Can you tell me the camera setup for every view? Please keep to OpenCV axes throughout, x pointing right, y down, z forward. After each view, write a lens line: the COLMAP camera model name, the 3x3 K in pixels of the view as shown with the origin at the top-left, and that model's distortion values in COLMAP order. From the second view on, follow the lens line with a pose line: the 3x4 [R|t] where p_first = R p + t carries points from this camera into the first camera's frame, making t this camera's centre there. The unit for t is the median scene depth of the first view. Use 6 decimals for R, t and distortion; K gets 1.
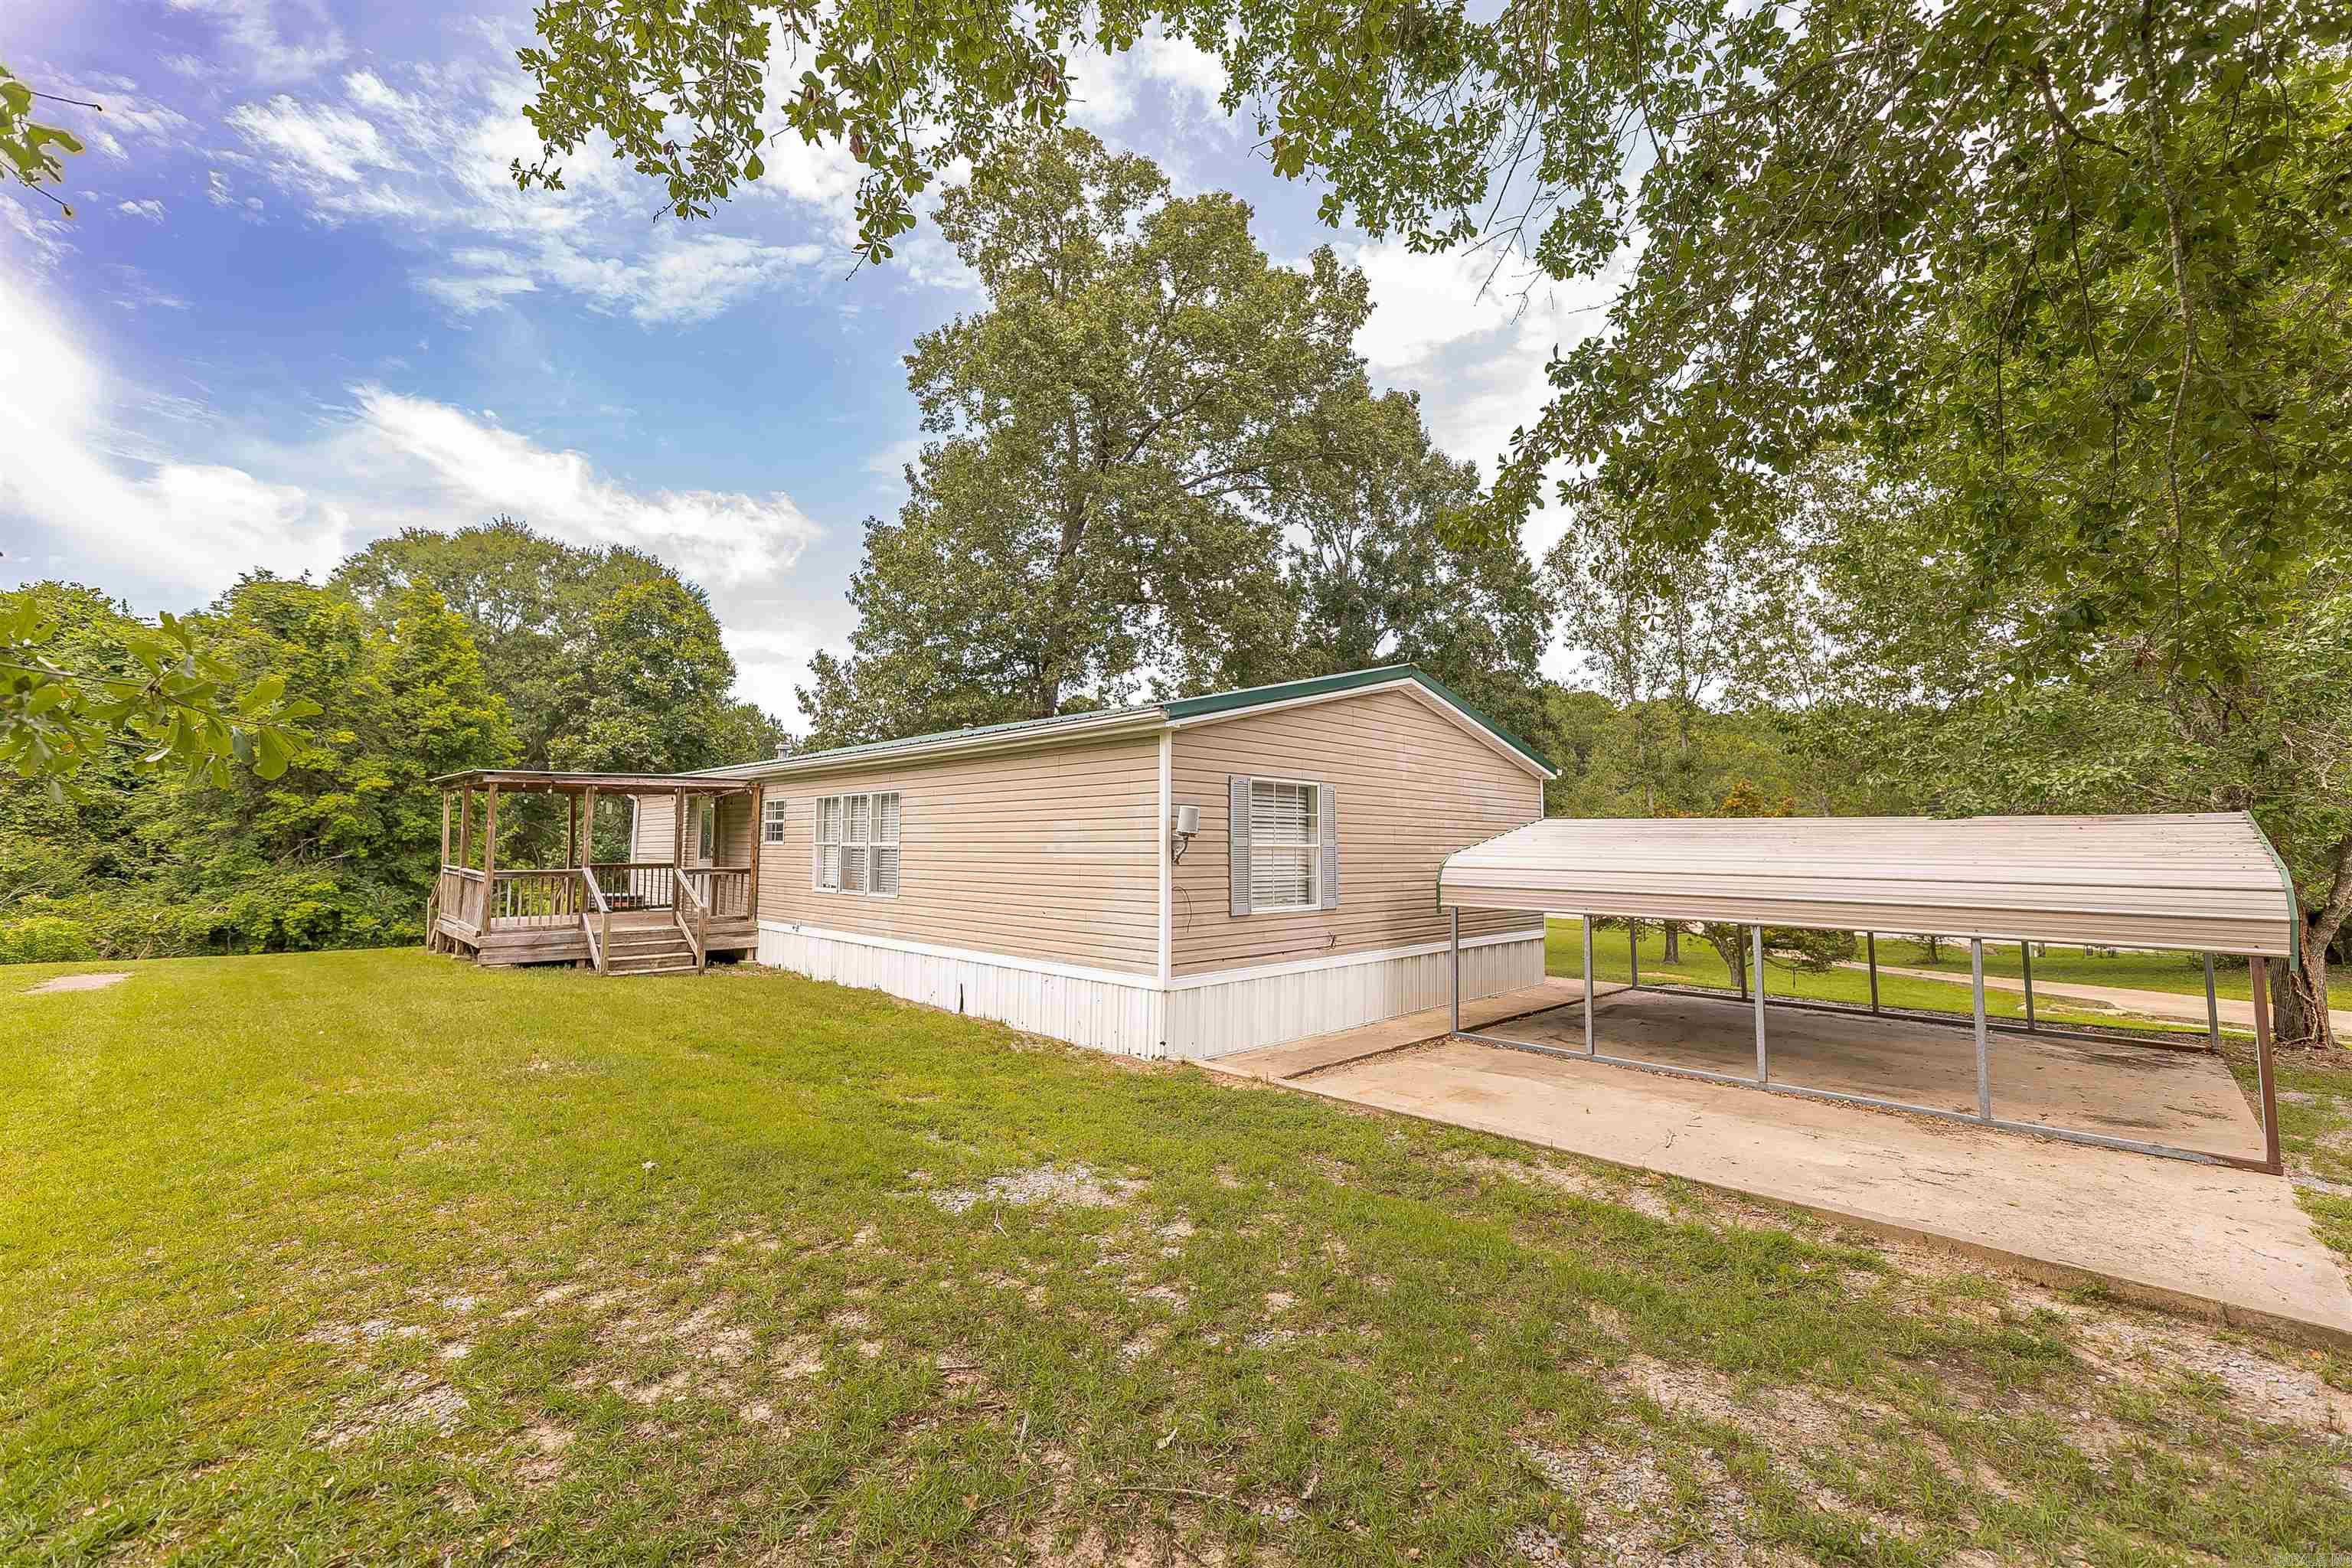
lens RADIAL K [[945.1, 0, 1175.7], [0, 945.1, 789.6], [0, 0, 1]] dist [-0.003457, -0.001224]
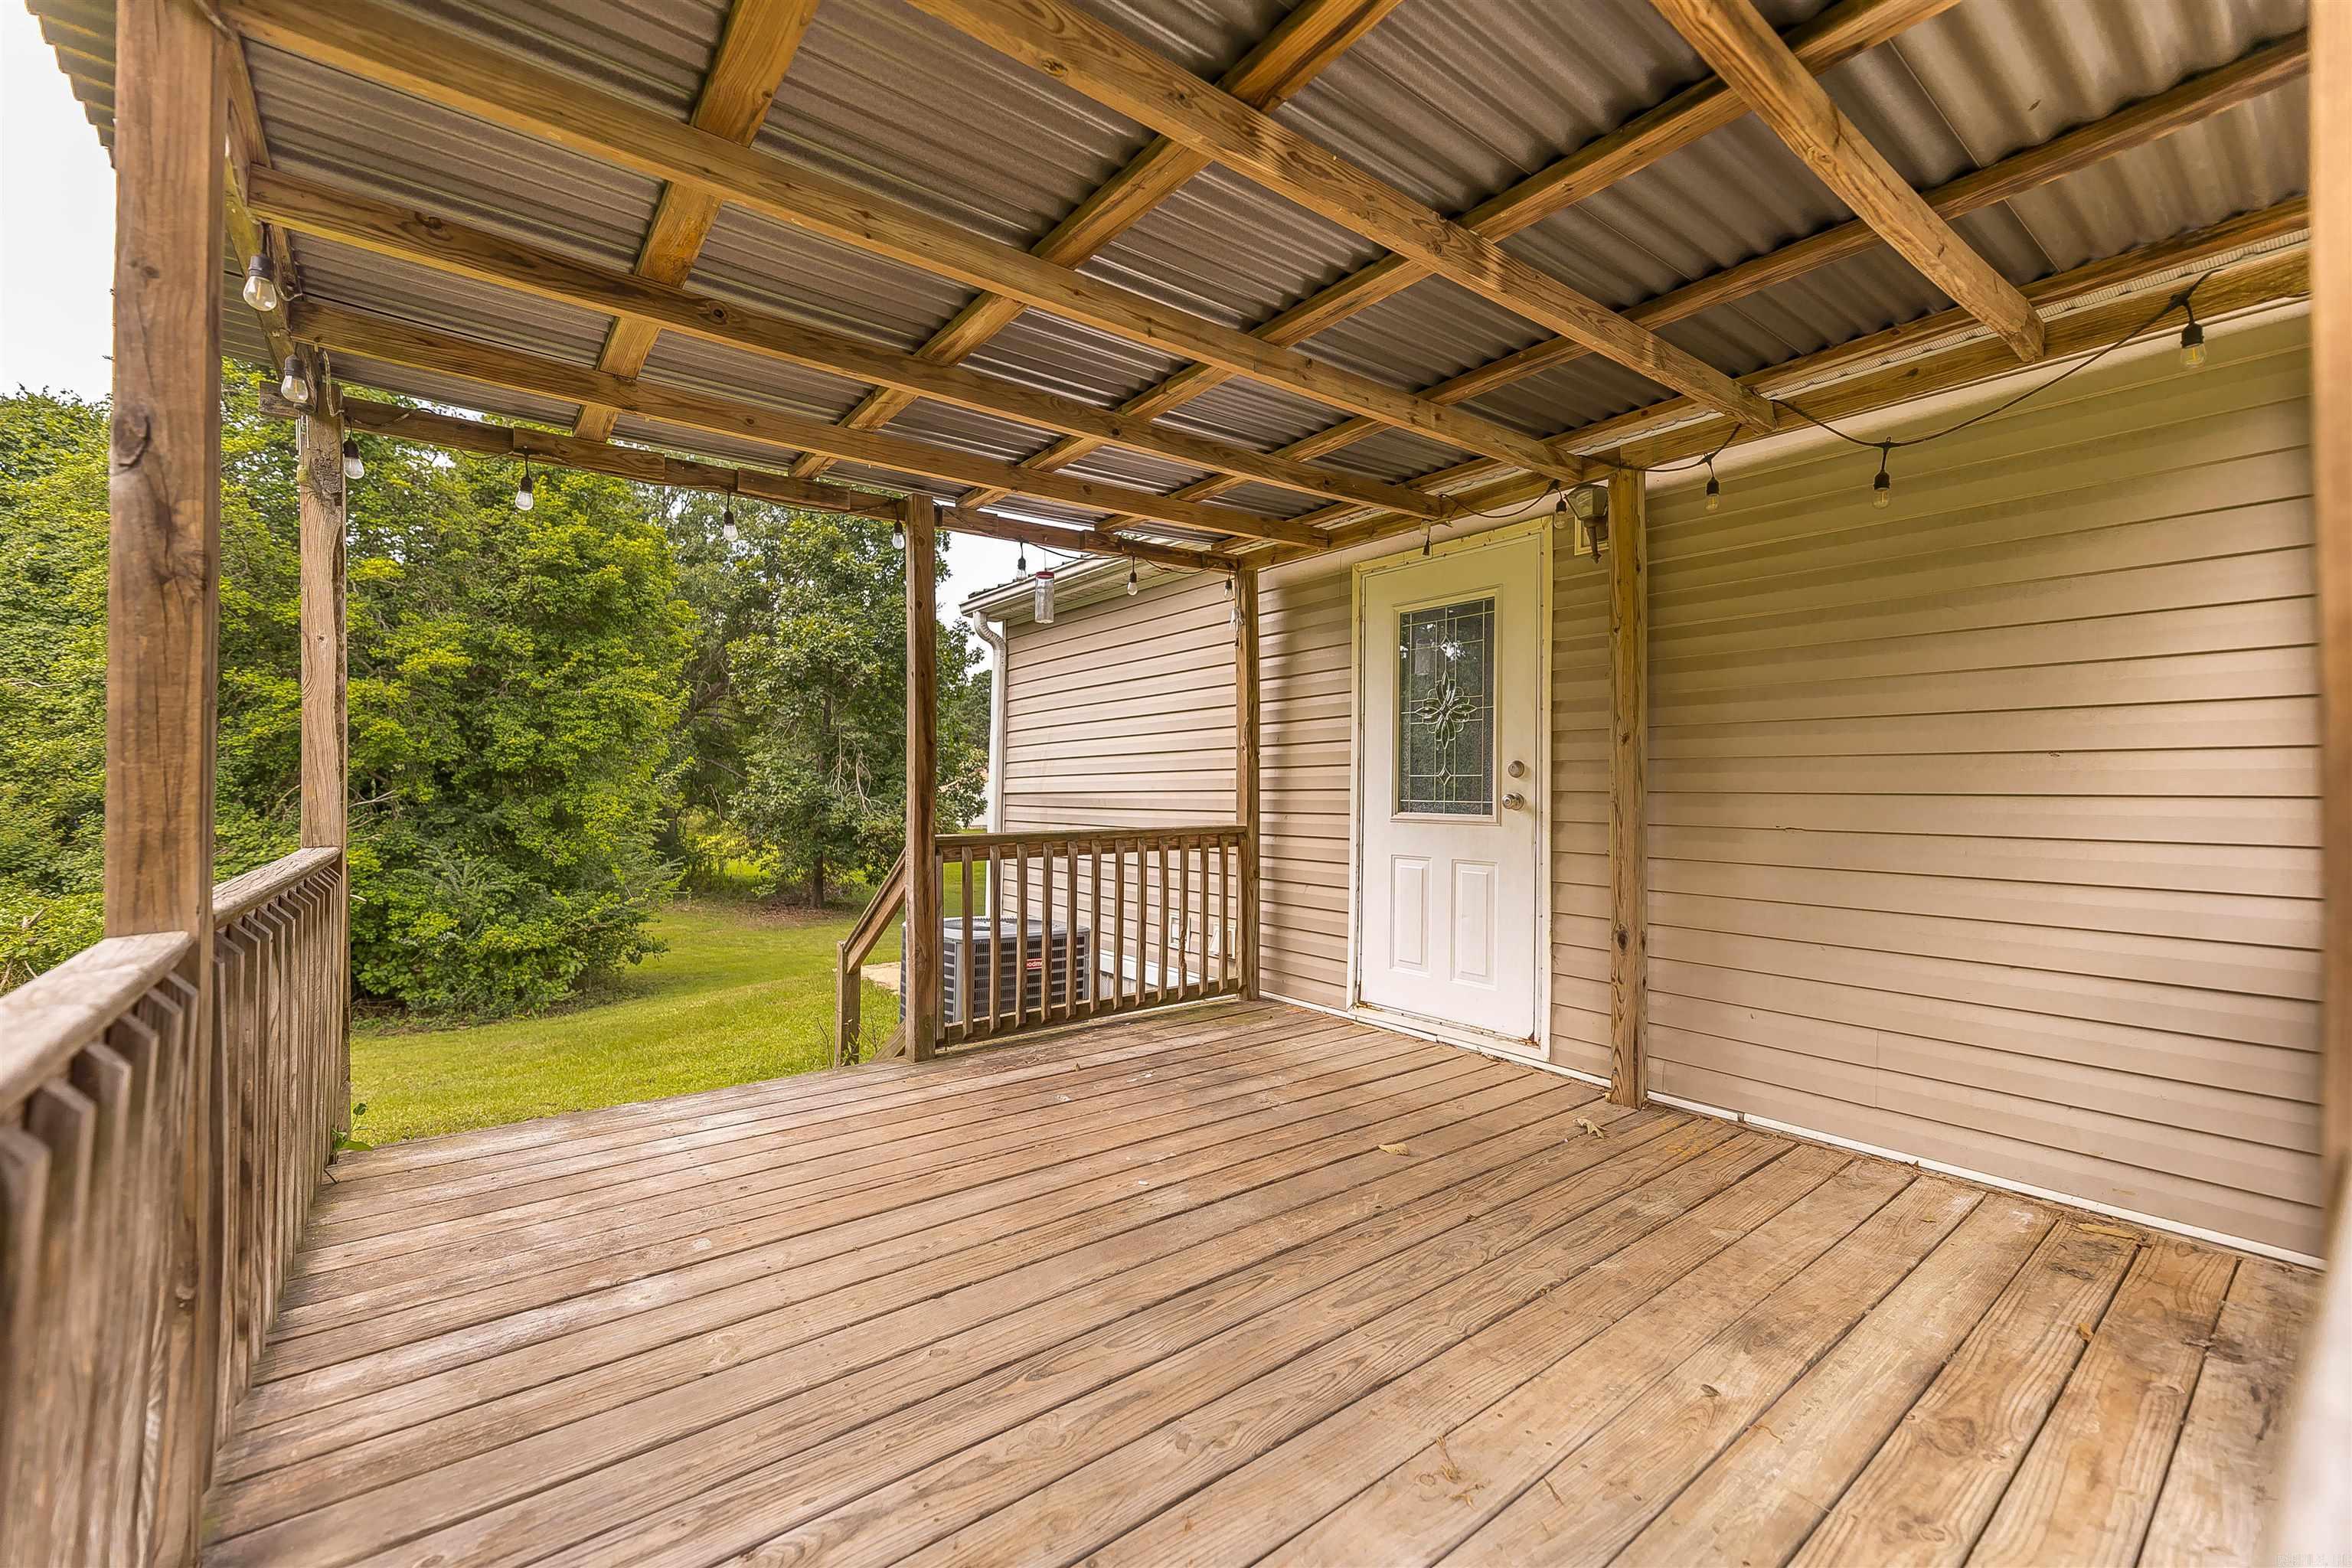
lens RADIAL K [[945.1, 0, 1174.8], [0, 945.1, 781.0], [0, 0, 1]] dist [-0.003457, -0.001224]
pose [[0.990899, -0.001190, -0.134604, -0.353699], [0.007651, 0.998842, 0.047490, 0.035780], [0.134392, -0.048088, 0.989761, 0.503370]]
